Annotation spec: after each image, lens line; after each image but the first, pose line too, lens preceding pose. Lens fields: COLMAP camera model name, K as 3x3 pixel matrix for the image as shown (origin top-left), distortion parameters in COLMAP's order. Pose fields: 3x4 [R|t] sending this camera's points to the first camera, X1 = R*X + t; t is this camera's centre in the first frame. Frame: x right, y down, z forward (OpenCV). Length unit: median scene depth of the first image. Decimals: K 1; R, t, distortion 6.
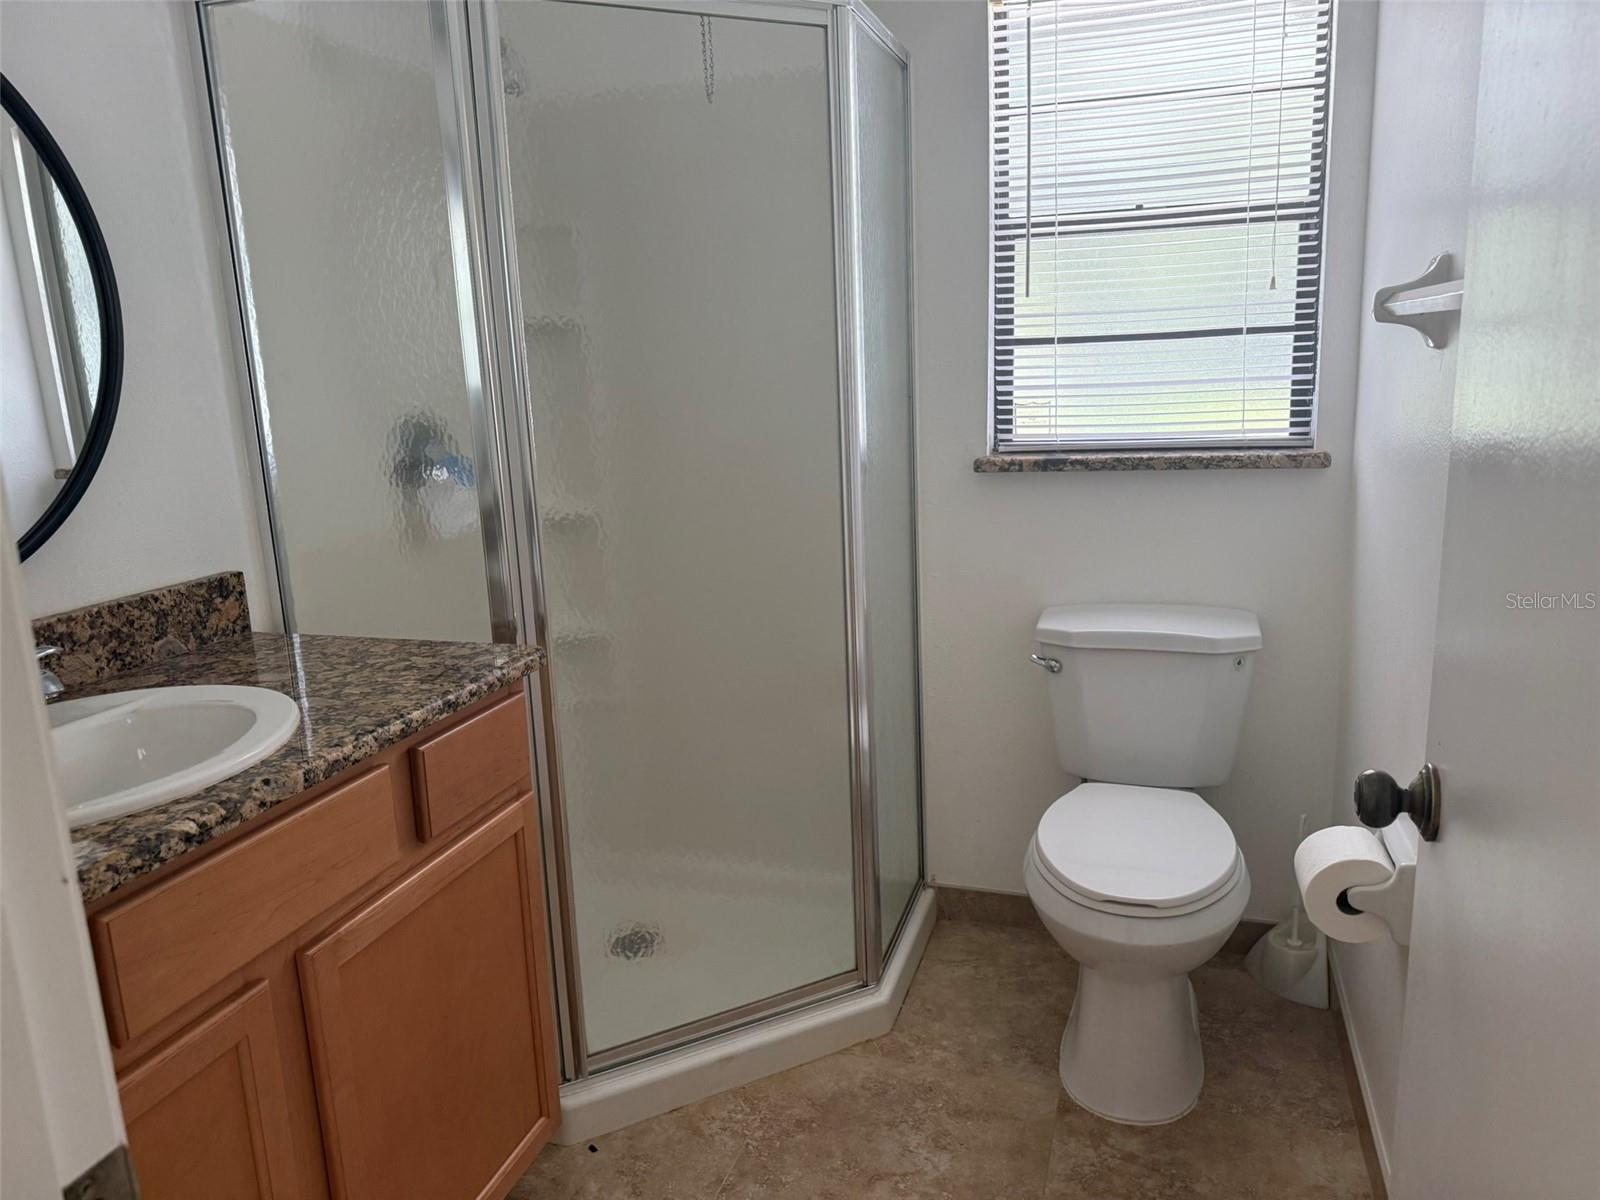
lens RADIAL K [[1150.3, 0, 799.5], [0, 1150.3, 601.3], [0, 0, 1]] dist [0.034776, -0.055305]
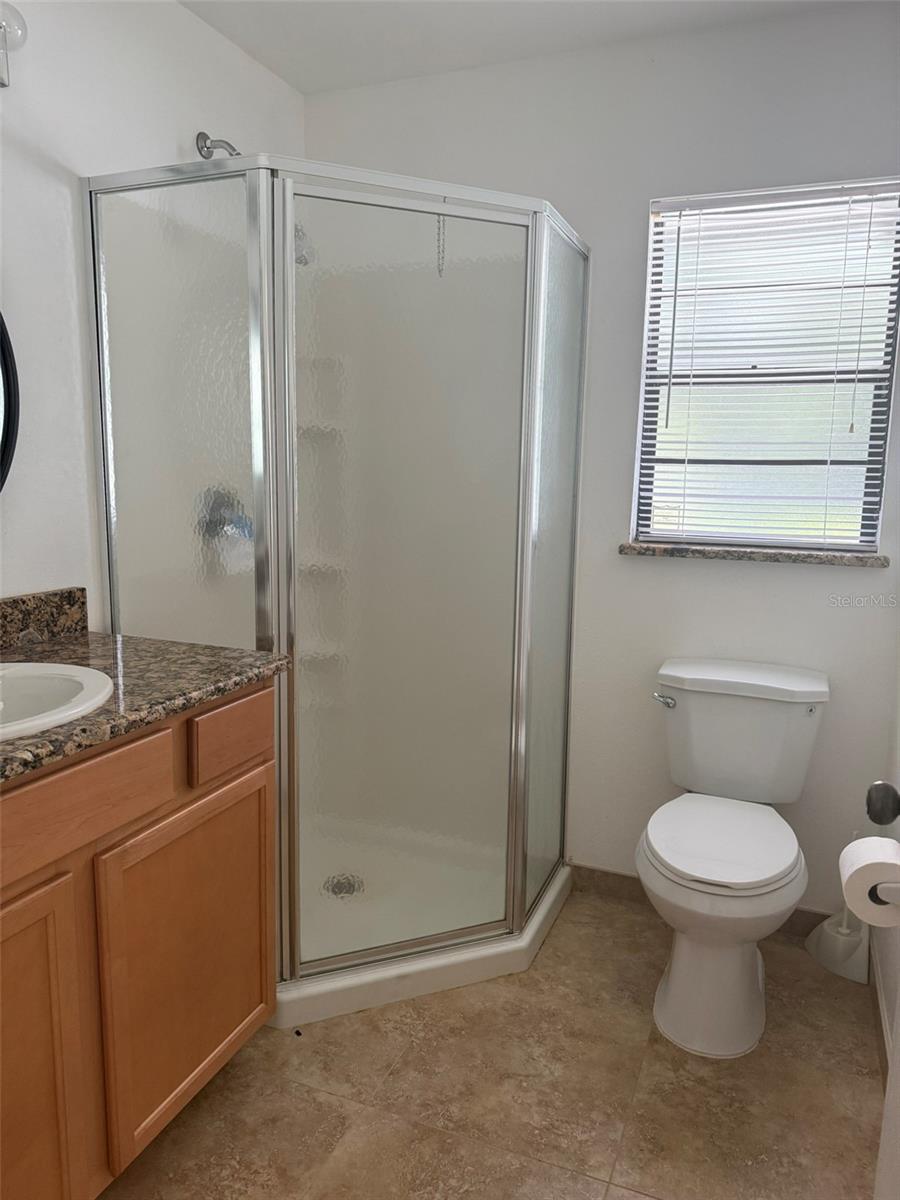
lens RADIAL K [[862.7, 0, 442.6], [0, 862.7, 608.1], [0, 0, 1]] dist [0.034776, -0.055305]
pose [[0.995272, 0.071143, -0.066131, 0.020257], [-0.074248, 0.996190, -0.045745, 0.014154], [0.062624, 0.050439, 0.996762, -0.020585]]
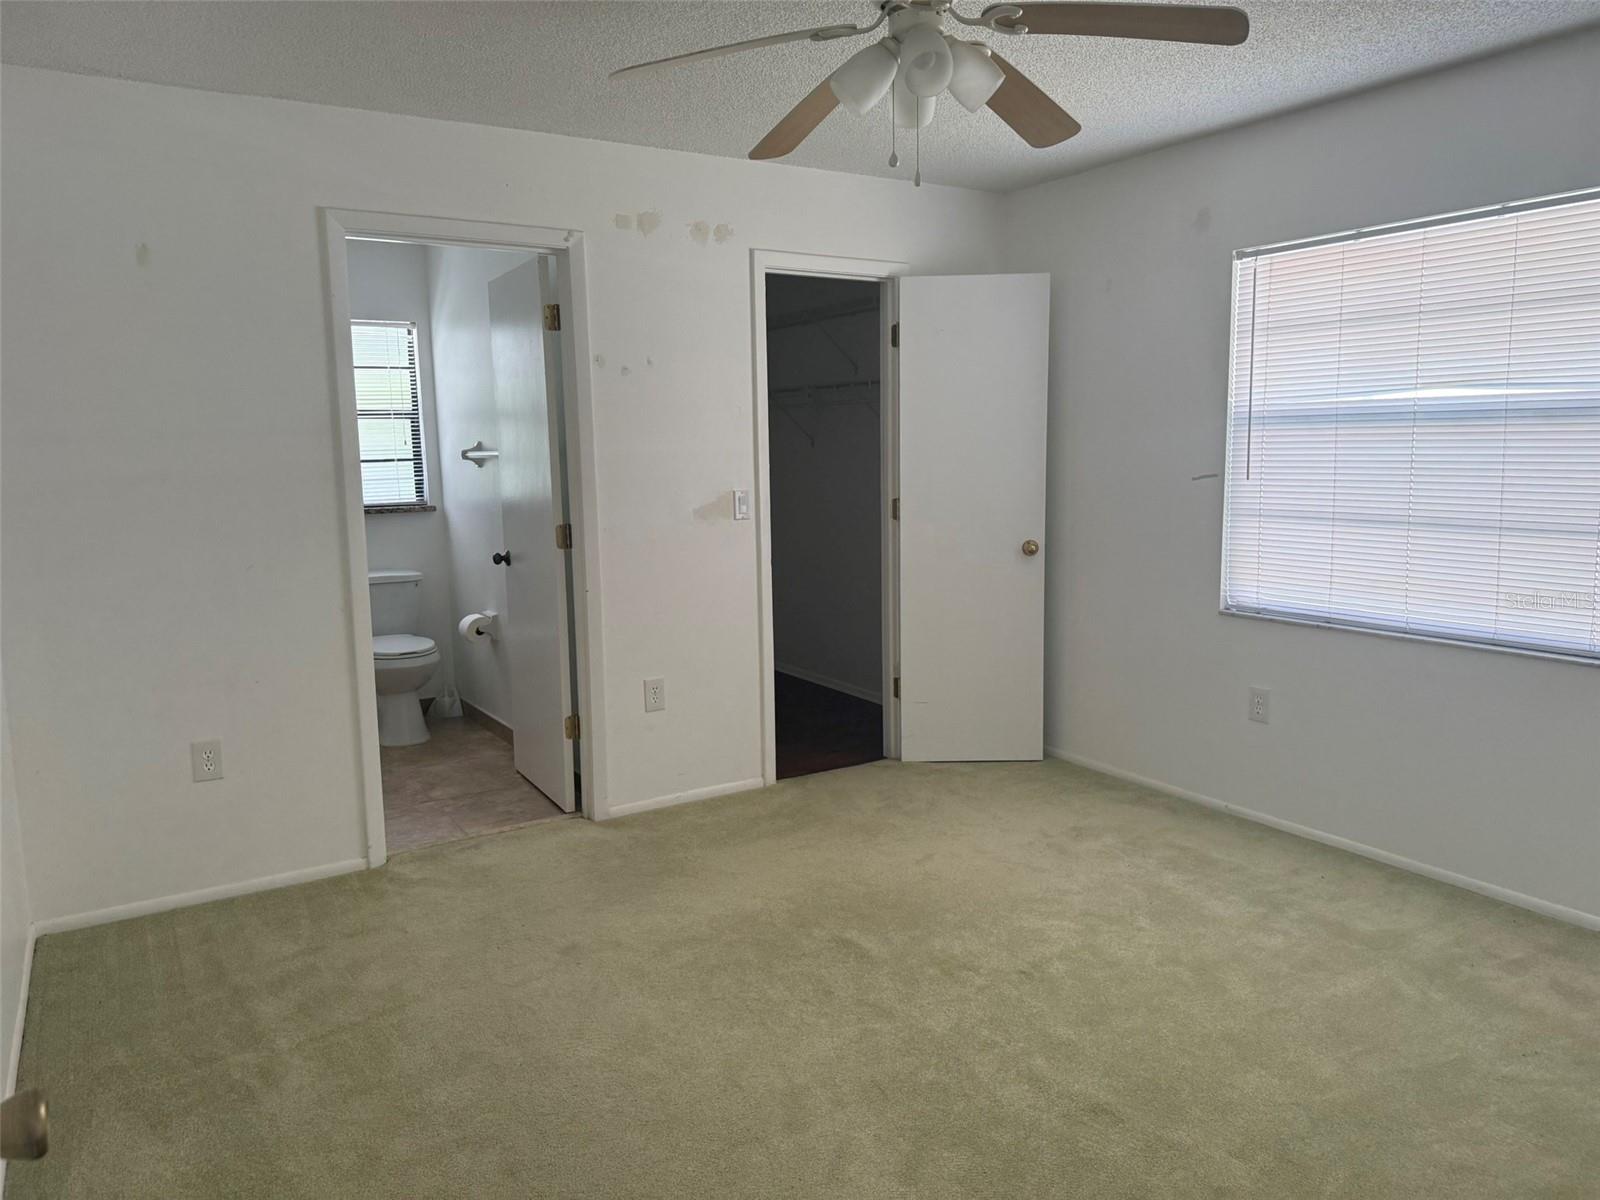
lens RADIAL K [[1150.3, 0, 799.5], [0, 1150.3, 601.3], [0, 0, 1]] dist [0.034776, -0.055305]
pose [[0.649599, -0.068709, 0.757166, -1.076929], [0.147432, 0.988387, -0.036796, 0.327579], [-0.745845, 0.135534, 0.652185, -1.404779]]
